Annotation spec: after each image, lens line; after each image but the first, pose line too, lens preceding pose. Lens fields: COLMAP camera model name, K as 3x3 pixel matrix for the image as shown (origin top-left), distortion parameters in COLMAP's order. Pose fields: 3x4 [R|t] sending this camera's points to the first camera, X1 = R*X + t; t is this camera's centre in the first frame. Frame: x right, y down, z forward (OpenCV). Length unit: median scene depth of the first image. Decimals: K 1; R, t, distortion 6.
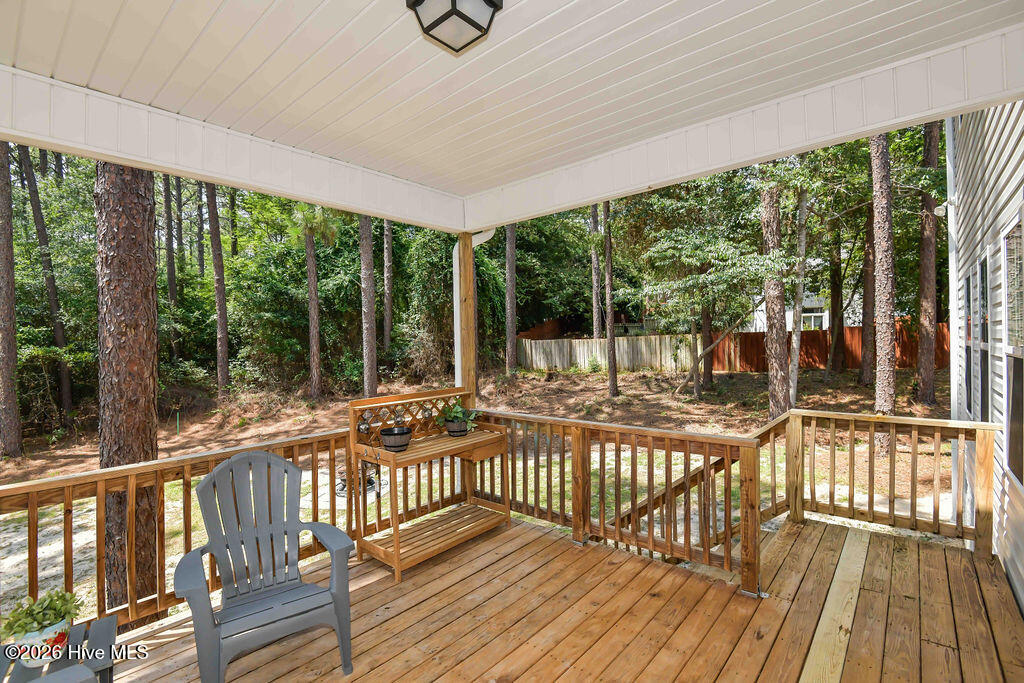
lens RADIAL K [[477.2, 0, 508.1], [0, 477.2, 339.1], [0, 0, 1]] dist [-0.003178, -0.000386]
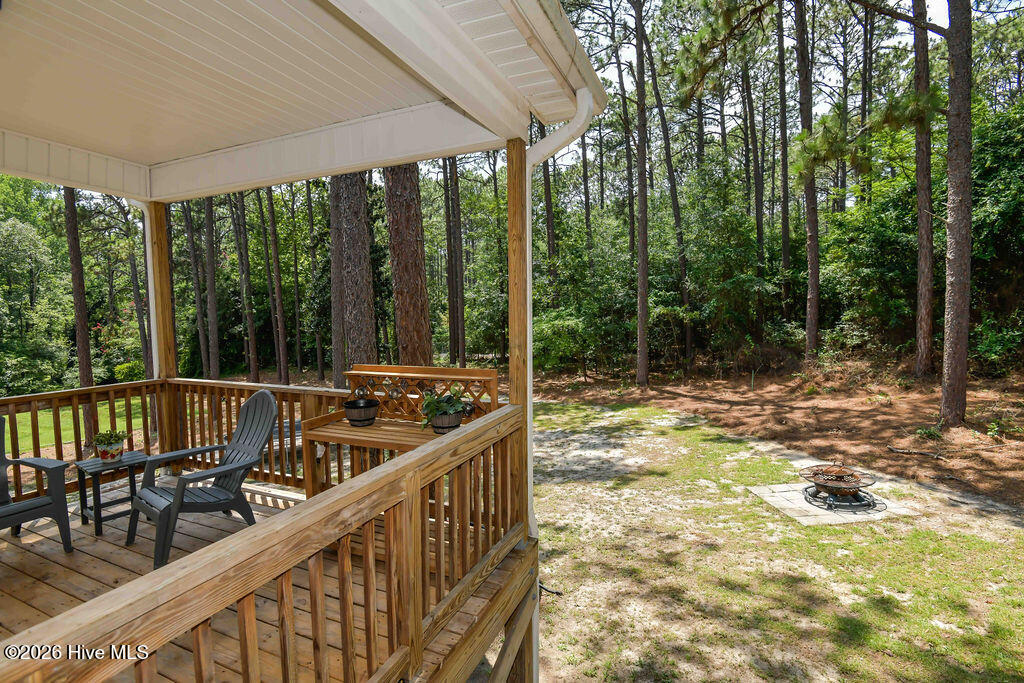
lens RADIAL K [[477.2, 0, 511.3], [0, 477.2, 335.6], [0, 0, 1]] dist [-0.003178, -0.000386]
pose [[0.324742, 0.066286, -0.943477, 0.112549], [0.005477, 0.997393, 0.071958, -0.000811], [0.945787, -0.028535, 0.323532, 0.149996]]
